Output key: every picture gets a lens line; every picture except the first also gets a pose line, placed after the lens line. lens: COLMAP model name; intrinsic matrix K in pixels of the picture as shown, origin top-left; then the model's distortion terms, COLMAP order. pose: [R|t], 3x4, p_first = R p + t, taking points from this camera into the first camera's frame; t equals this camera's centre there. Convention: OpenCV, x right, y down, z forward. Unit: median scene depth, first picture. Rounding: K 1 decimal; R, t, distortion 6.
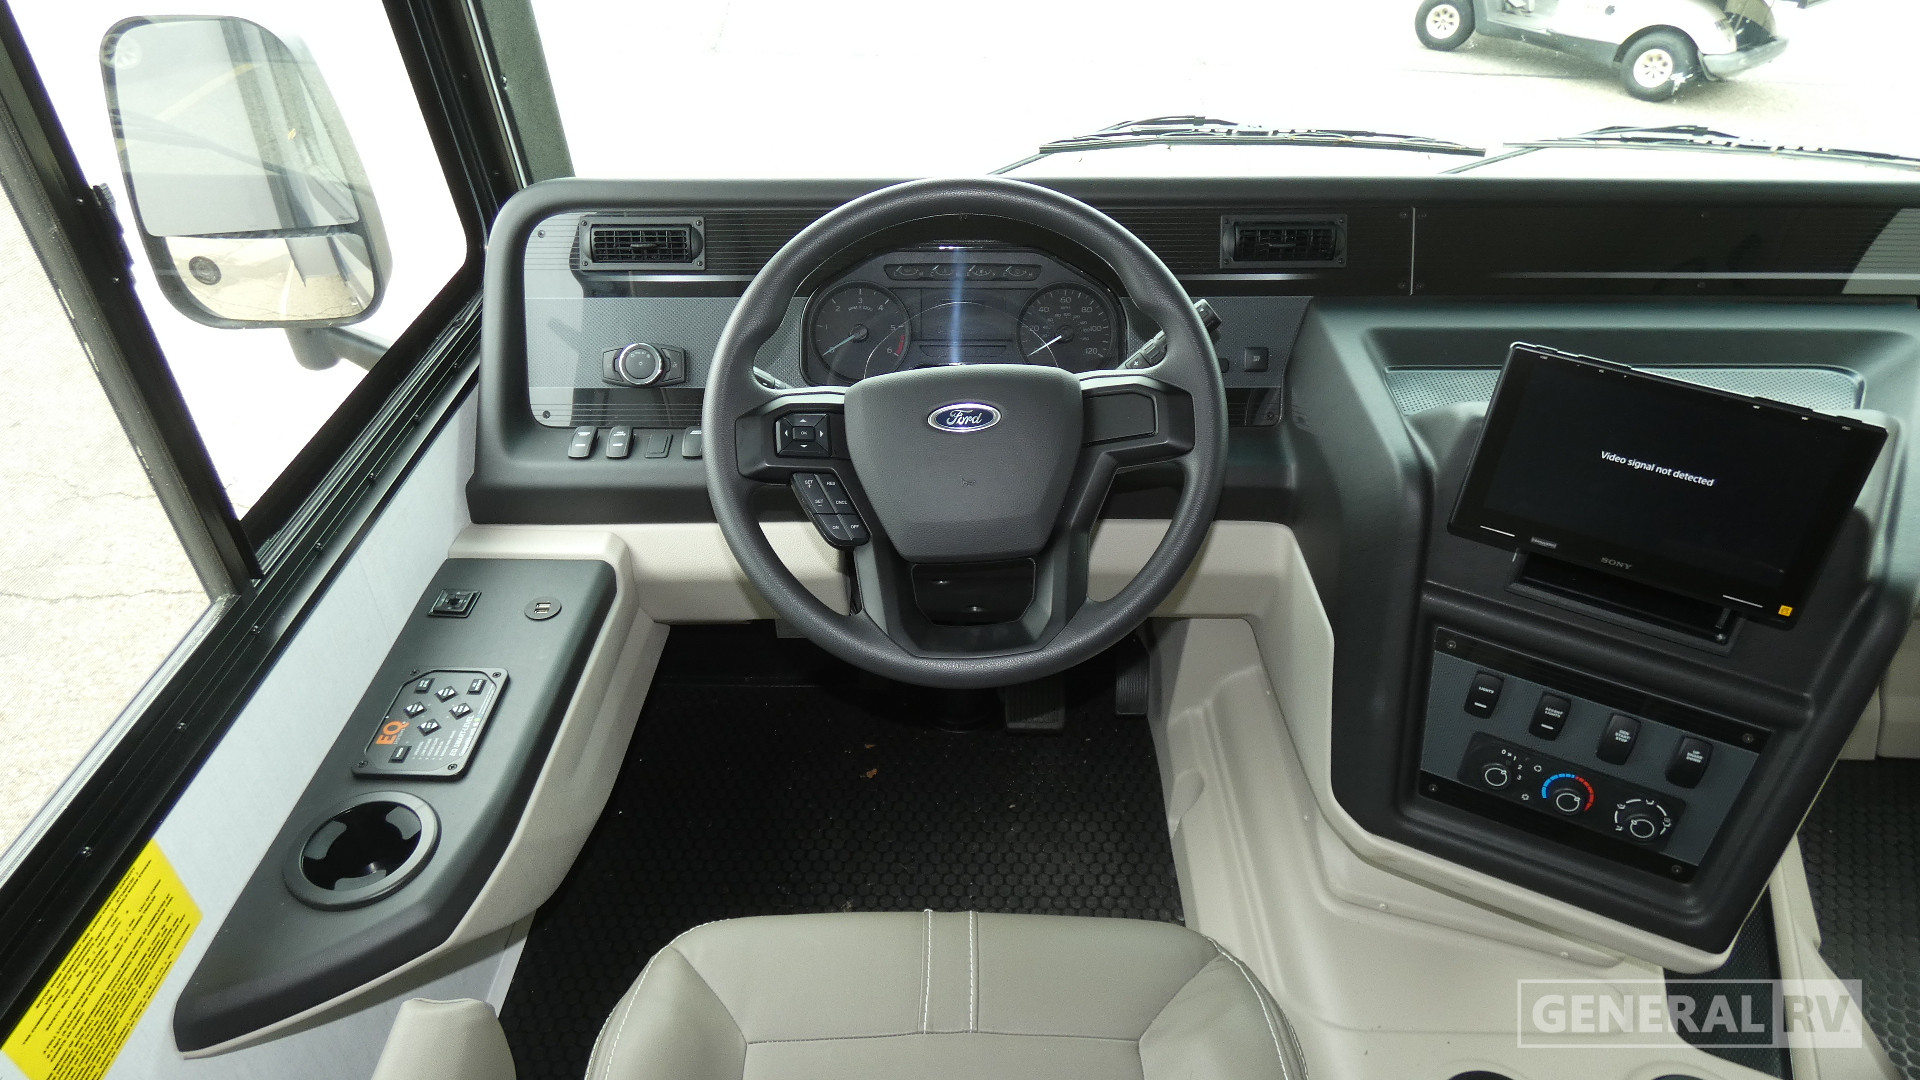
lens RADIAL K [[1138.6, 0, 960.0], [0, 1138.6, 540.0], [0, 0, 1]] dist [-0.001978, -0.000502]
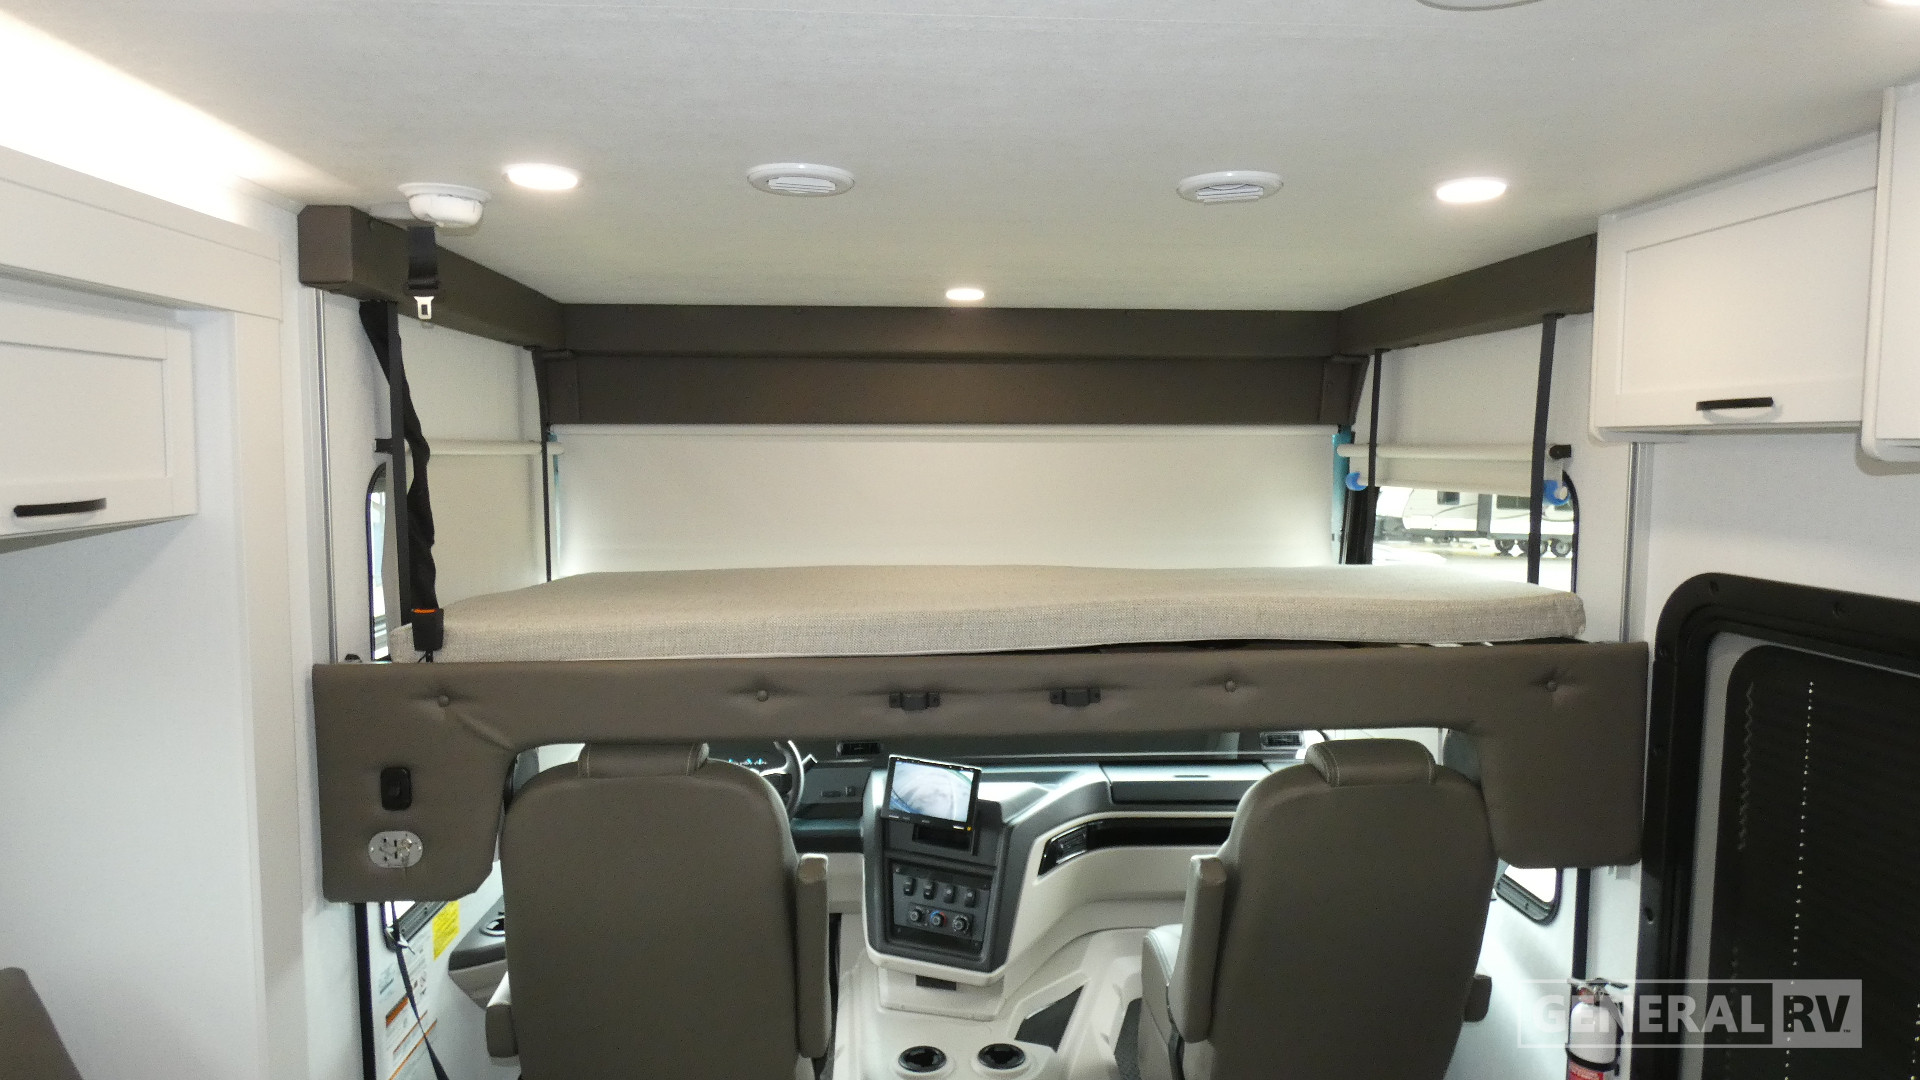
lens RADIAL K [[1141.8, 0, 963.4], [0, 1141.8, 536.5], [0, 0, 1]] dist [-0.009203, -0.001330]
pose [[0.996537, -0.005518, 0.082965, 0.202206], [0.050122, 0.835999, -0.546436, 0.529997], [-0.066344, 0.548703, 0.833381, -1.008547]]
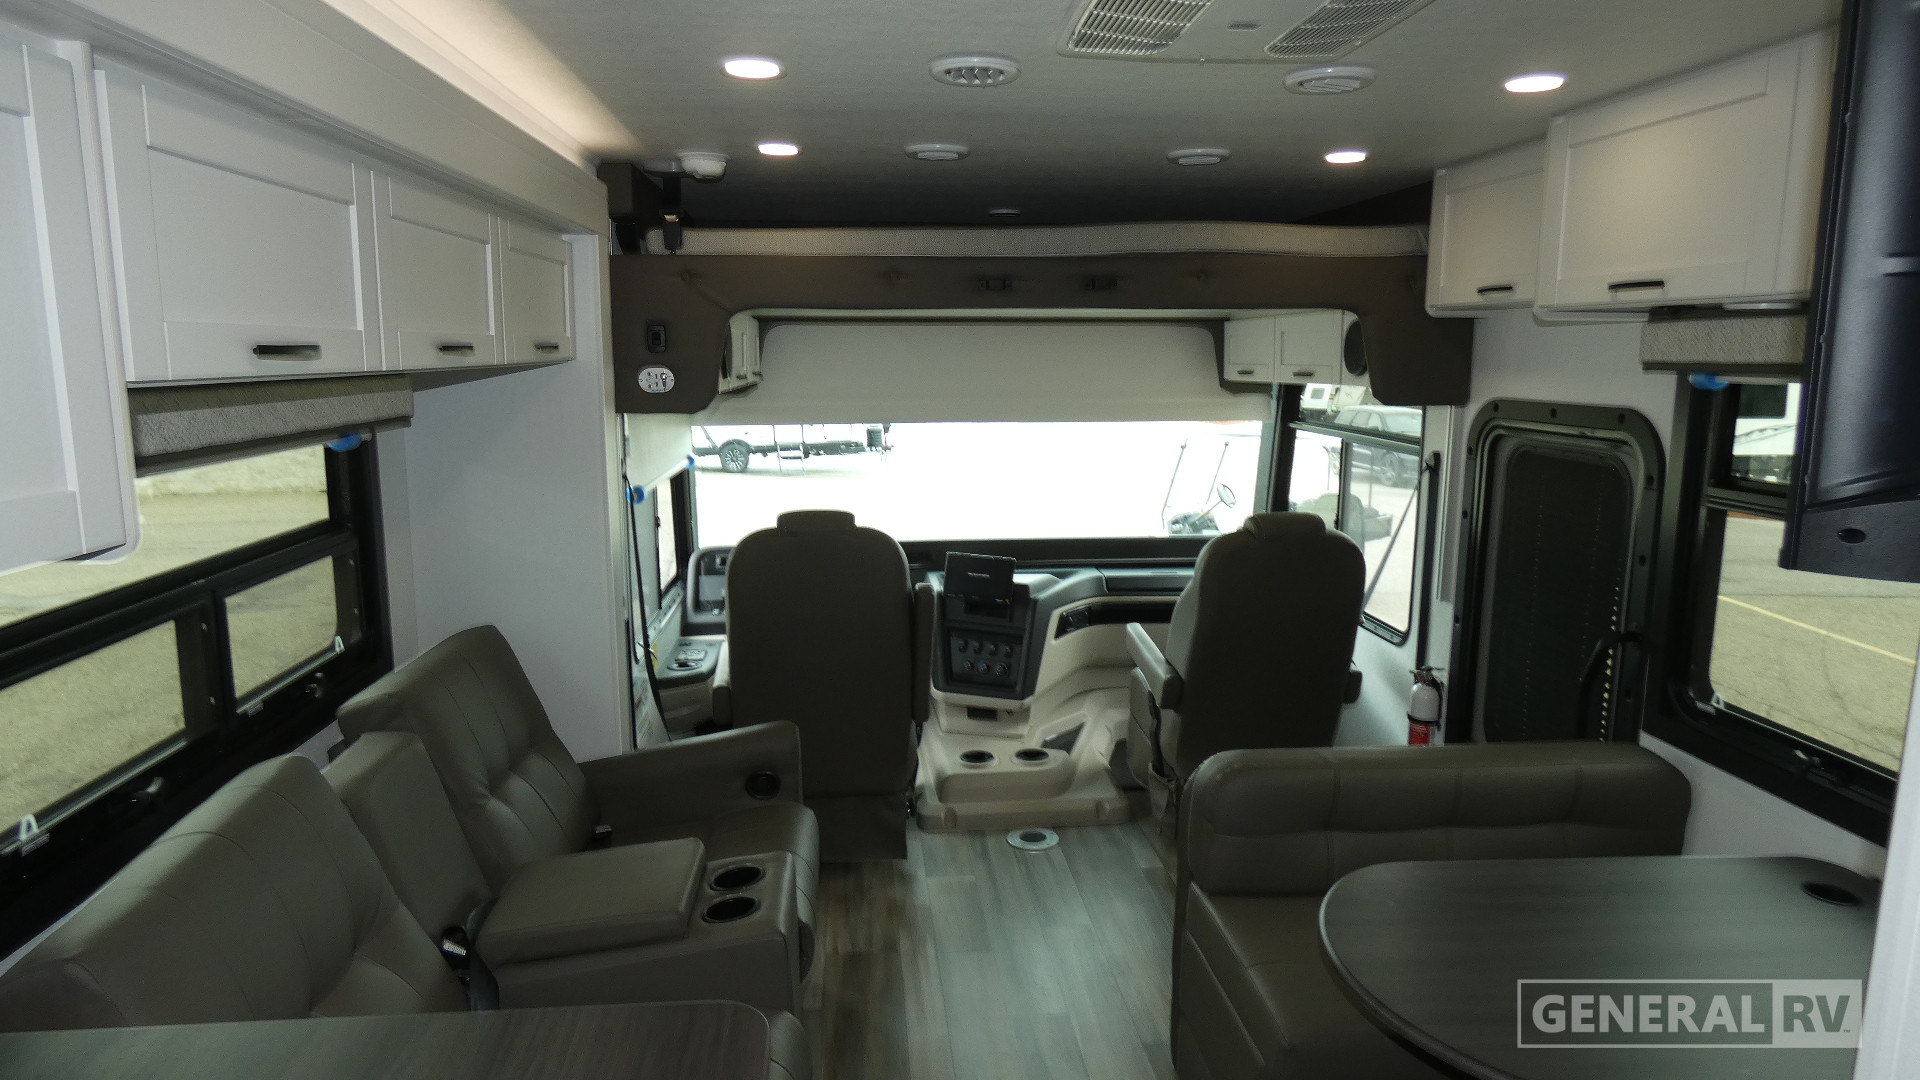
lens RADIAL K [[1128.6, 0, 953.1], [0, 1128.6, 532.4], [0, 0, 1]] dist [-0.028736, 0.000272]
pose [[0.994617, -0.020996, 0.101469, 0.023379], [0.066632, 0.879536, -0.471144, 0.895735], [-0.079354, 0.475369, 0.876201, -1.424503]]
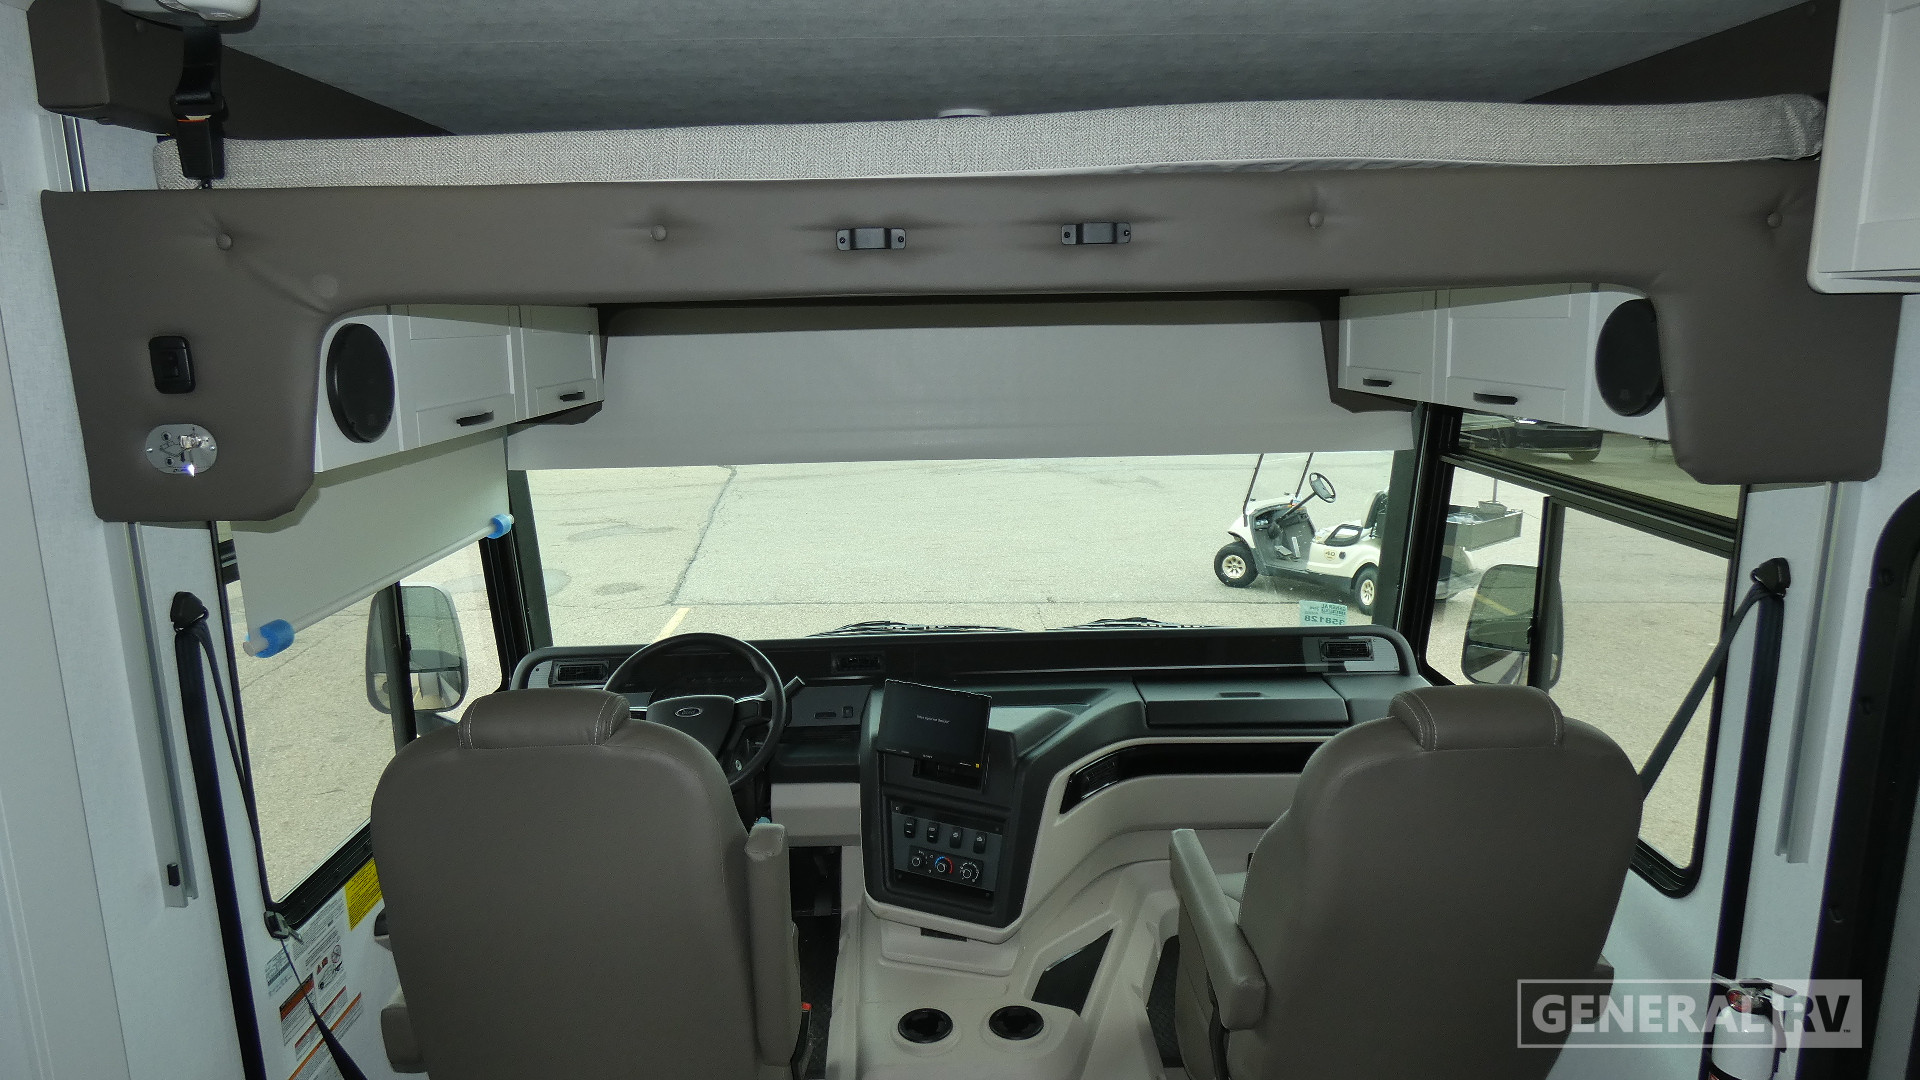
lens RADIAL K [[1141.8, 0, 963.4], [0, 1141.8, 536.5], [0, 0, 1]] dist [-0.009203, -0.001330]
pose [[0.998816, -0.026634, 0.040718, 0.272224], [0.041982, 0.894773, -0.444543, 0.369484], [-0.024593, 0.445726, 0.894831, -0.807098]]
